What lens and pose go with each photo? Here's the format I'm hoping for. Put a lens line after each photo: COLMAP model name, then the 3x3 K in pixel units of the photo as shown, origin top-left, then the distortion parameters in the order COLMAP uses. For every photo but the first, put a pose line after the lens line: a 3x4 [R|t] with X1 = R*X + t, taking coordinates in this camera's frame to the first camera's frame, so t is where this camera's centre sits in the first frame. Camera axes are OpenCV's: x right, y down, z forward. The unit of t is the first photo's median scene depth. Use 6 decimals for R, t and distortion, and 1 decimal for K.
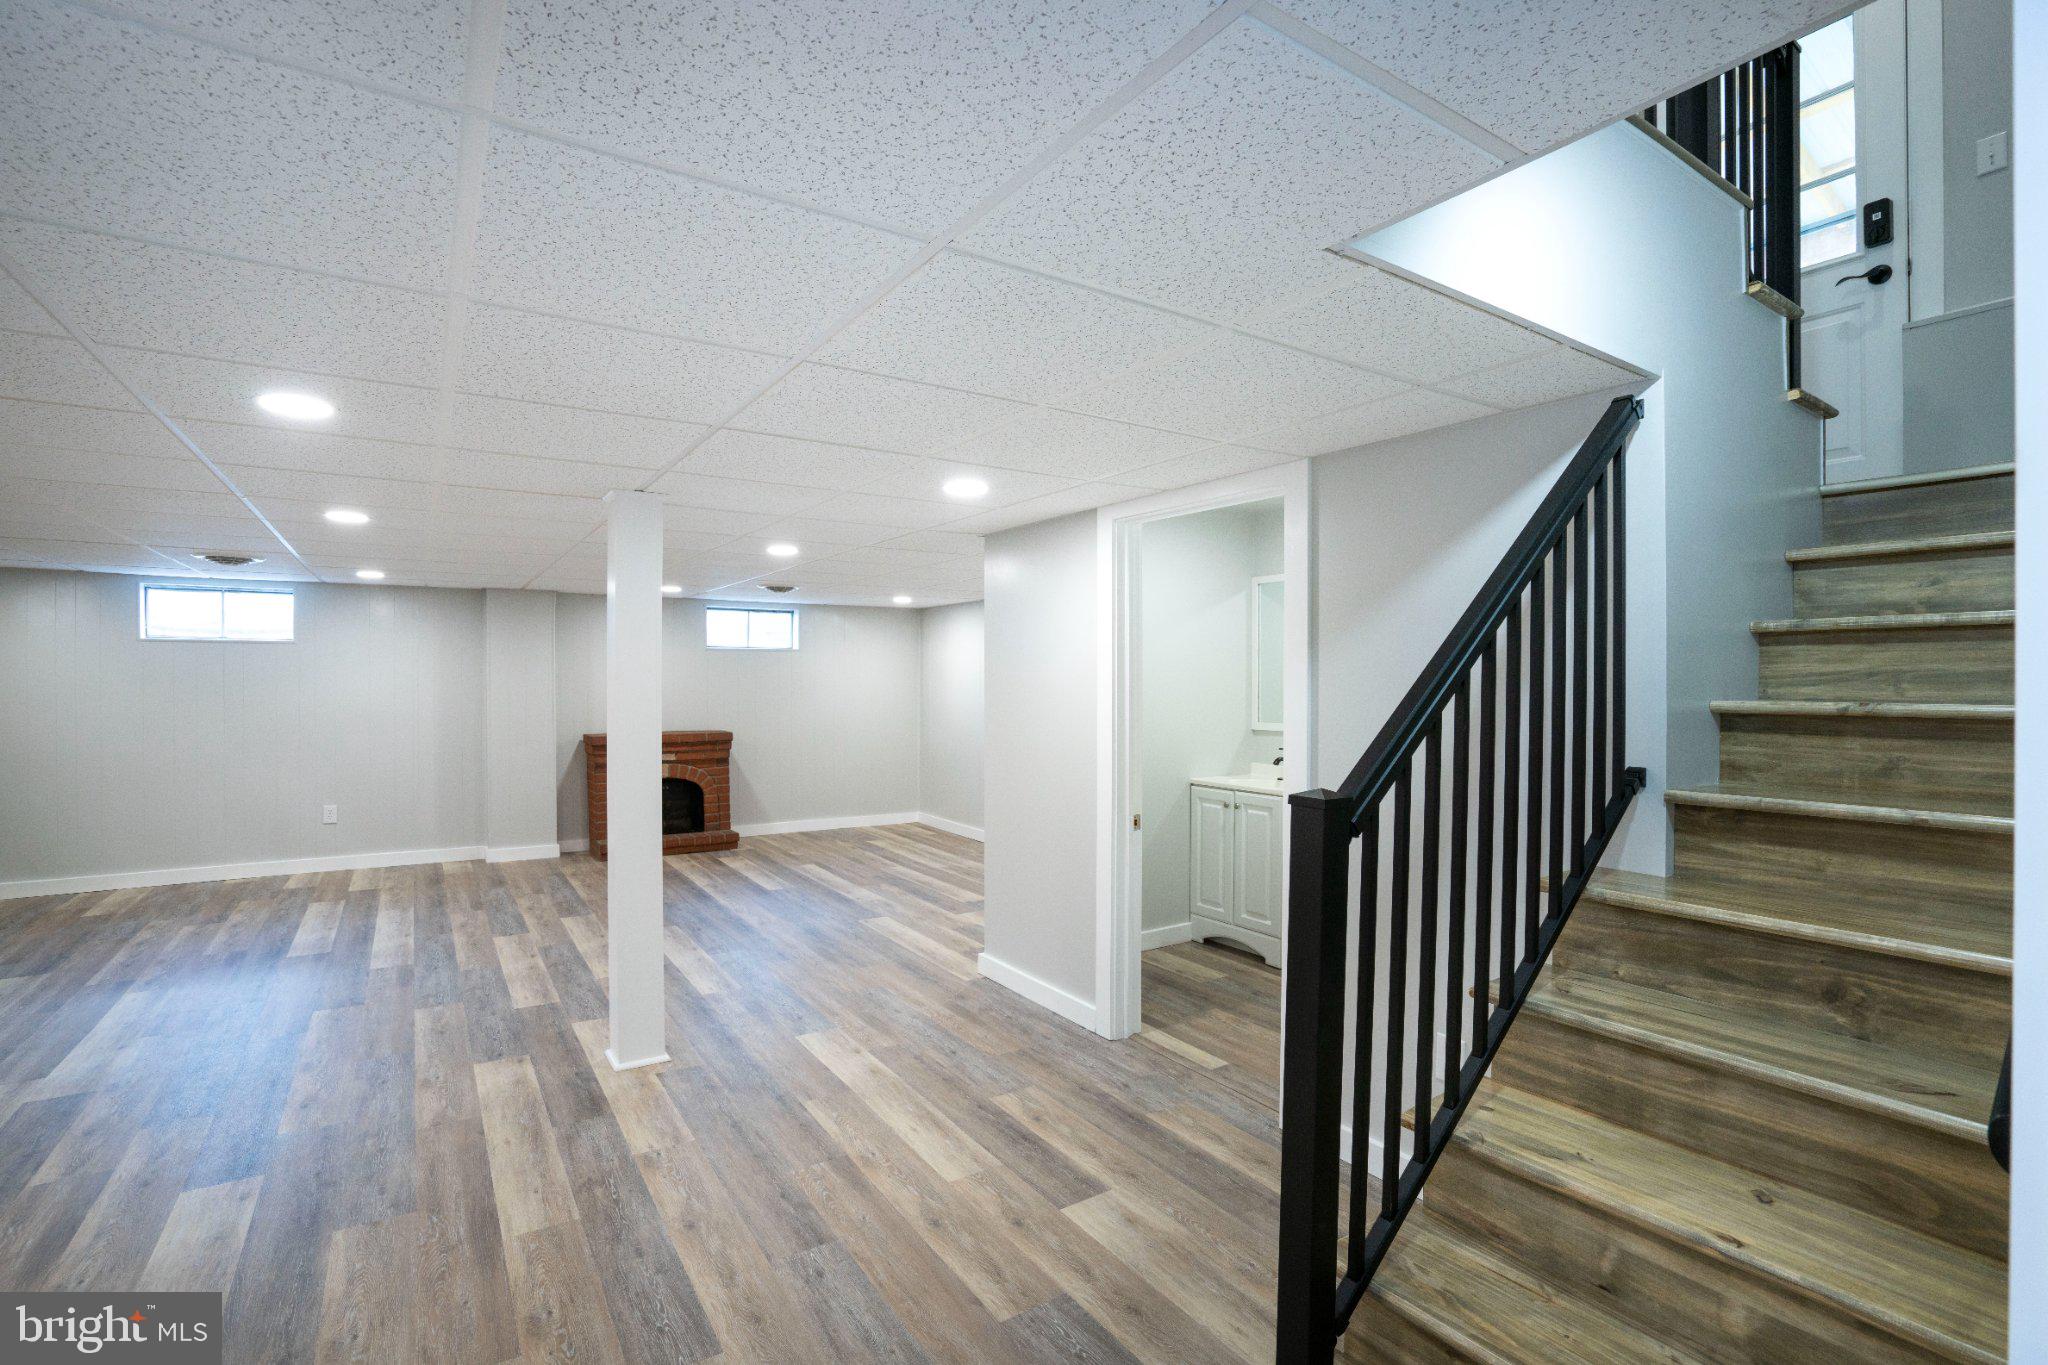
lens RADIAL K [[946.5, 0, 1021.0], [0, 946.5, 687.3], [0, 0, 1]] dist [-0.055754, 0.019823]
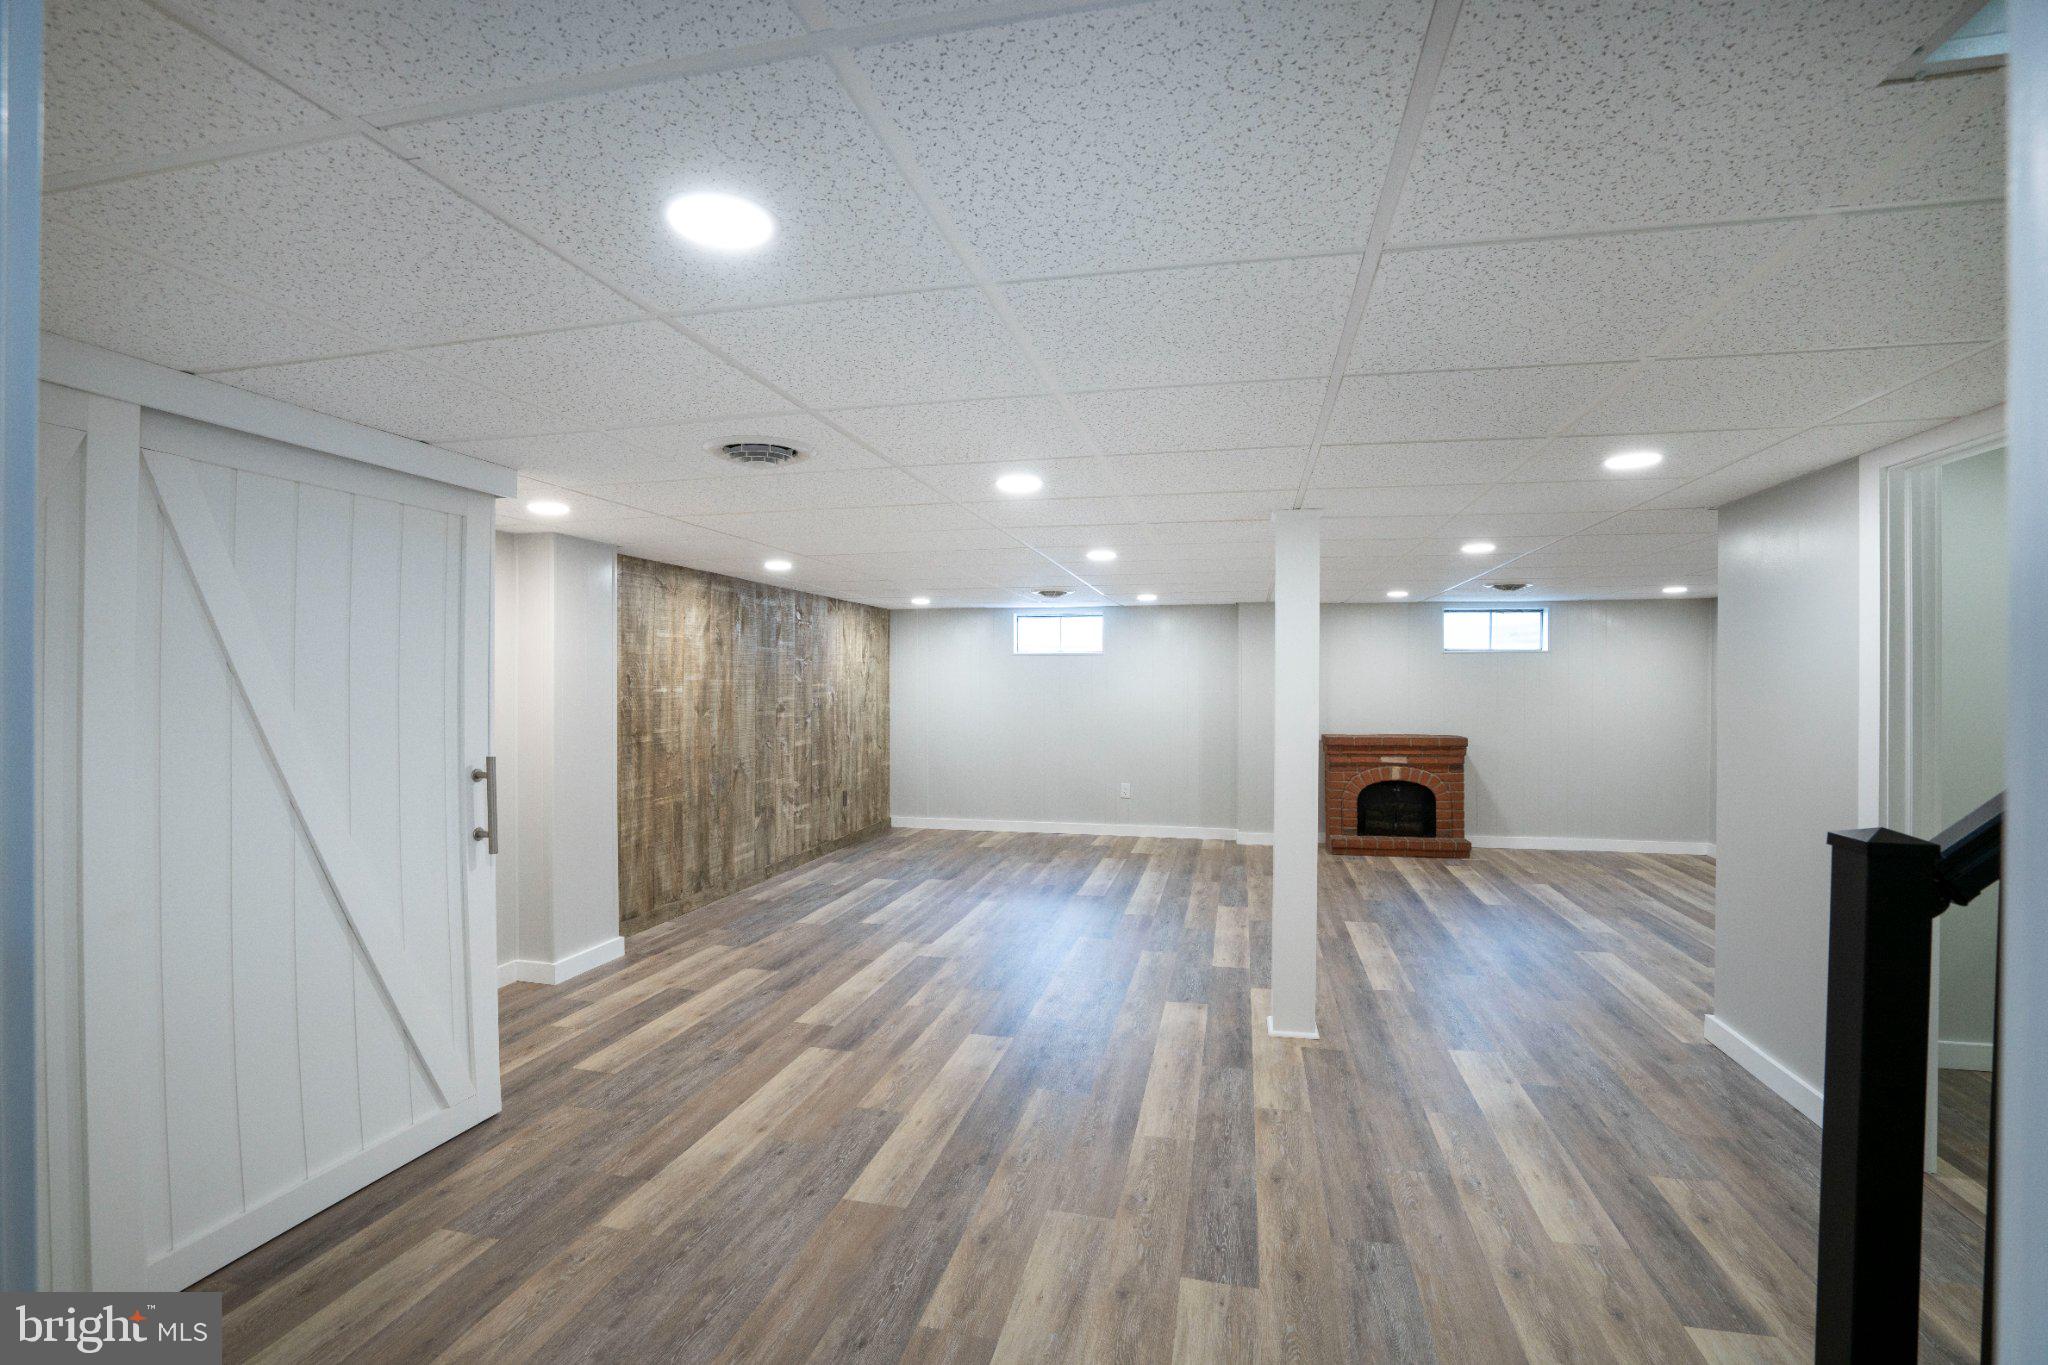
lens RADIAL K [[946.5, 0, 1019.5], [0, 946.5, 689.3], [0, 0, 1]] dist [-0.055754, 0.019823]
pose [[0.689980, 0.004156, -0.723817, 0.134340], [-0.005979, 0.999982, 0.000042, 0.001232], [0.723804, 0.004299, 0.689992, 0.009857]]
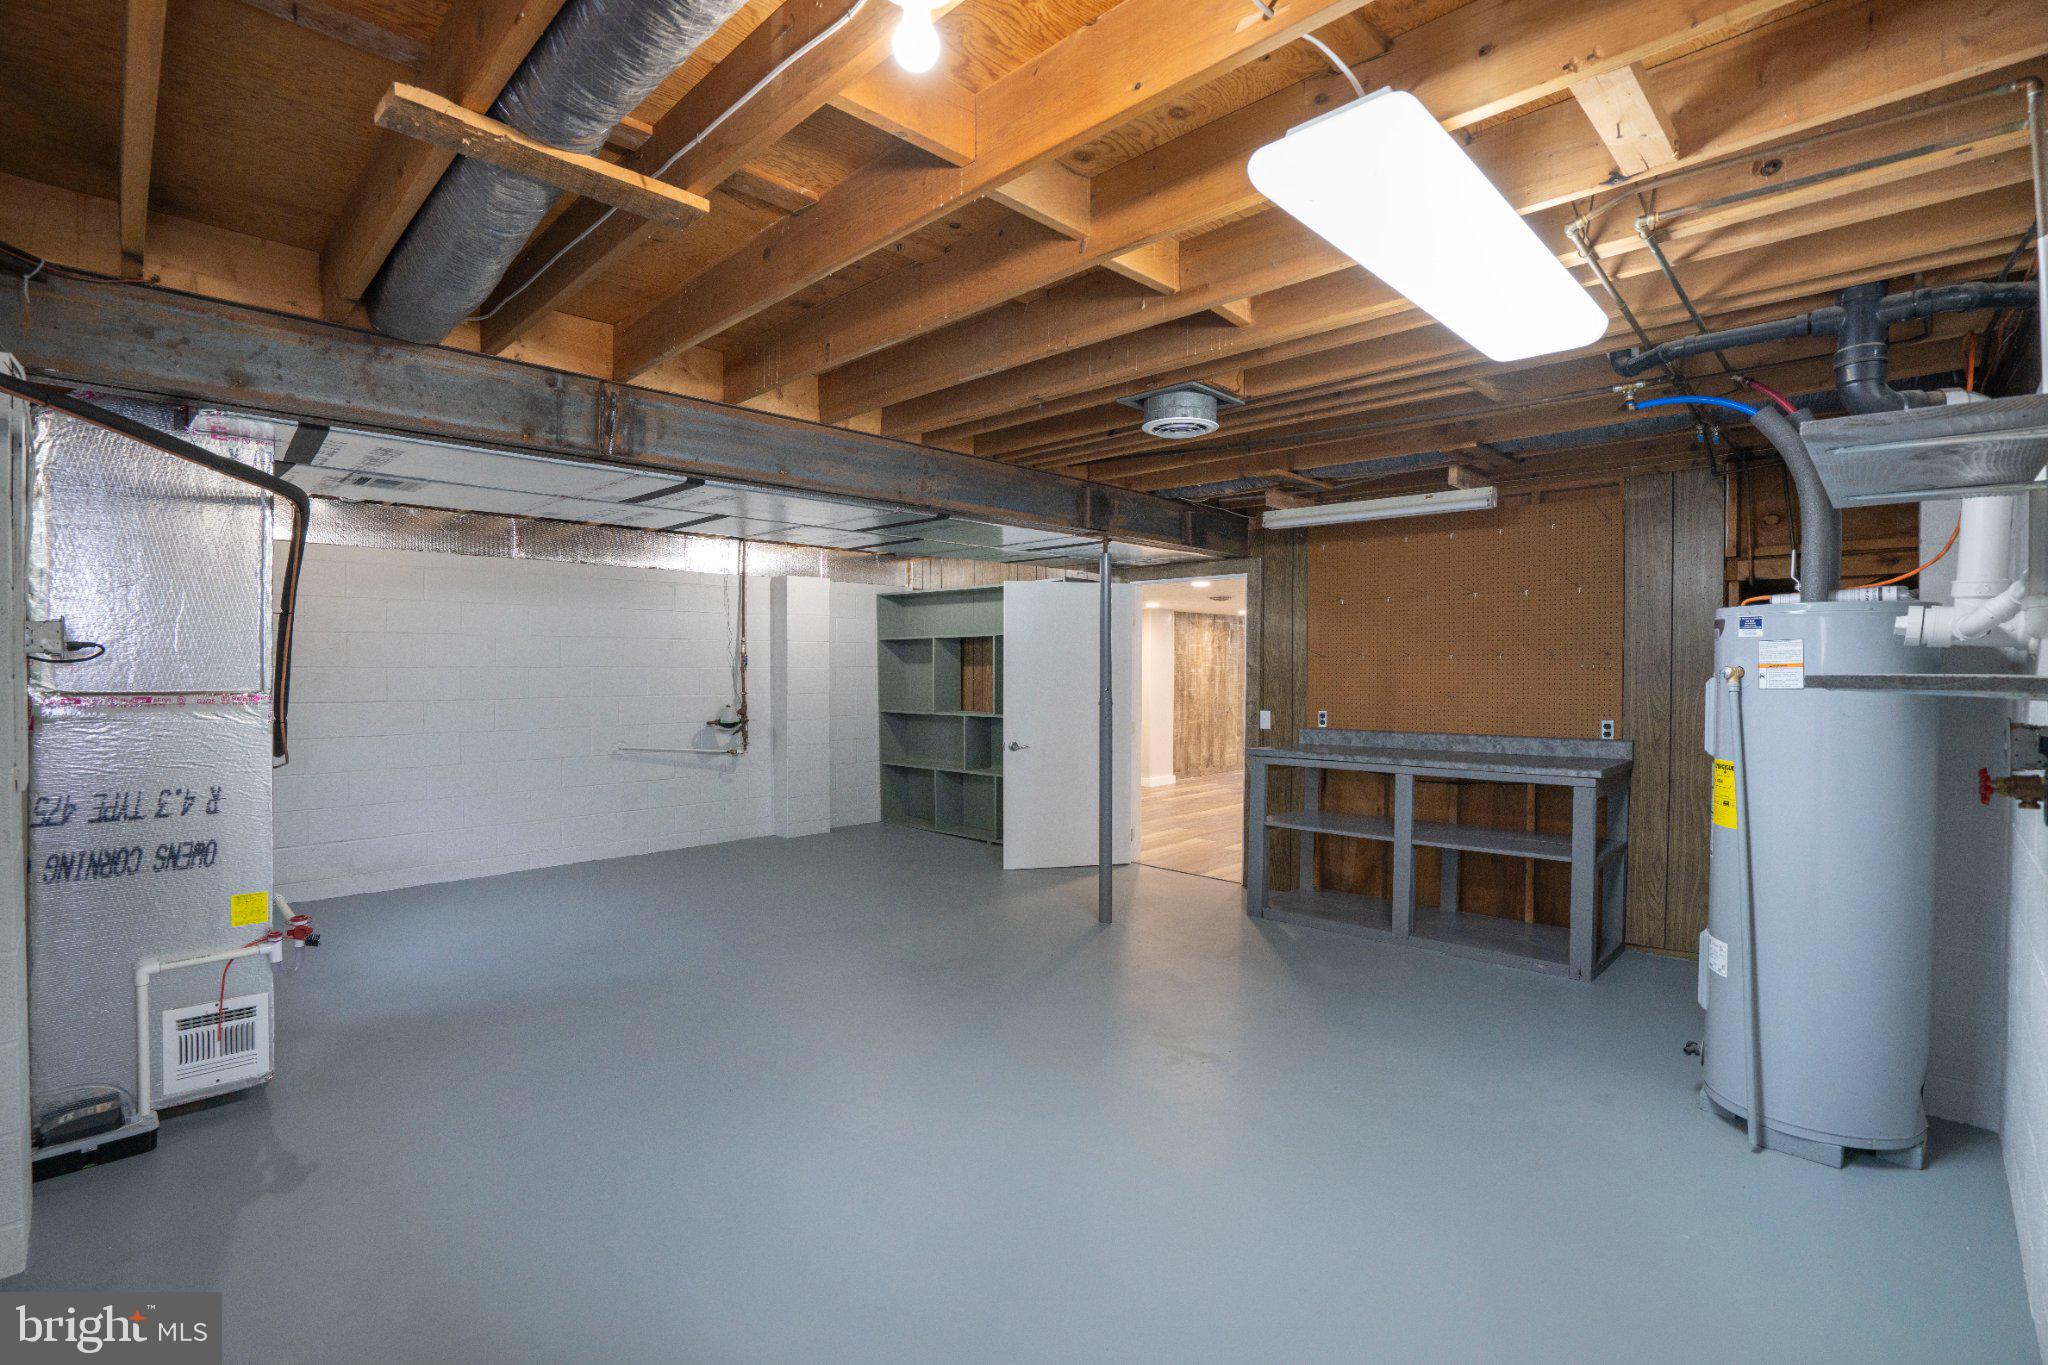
lens RADIAL K [[946.5, 0, 1028.0], [0, 946.5, 677.0], [0, 0, 1]] dist [-0.055754, 0.019823]
pose [[0.226090, 0.001741, -0.974105, 1.568515], [-0.009029, 0.999959, -0.000309, 0.030959], [0.974065, 0.008865, 0.226097, -0.600022]]
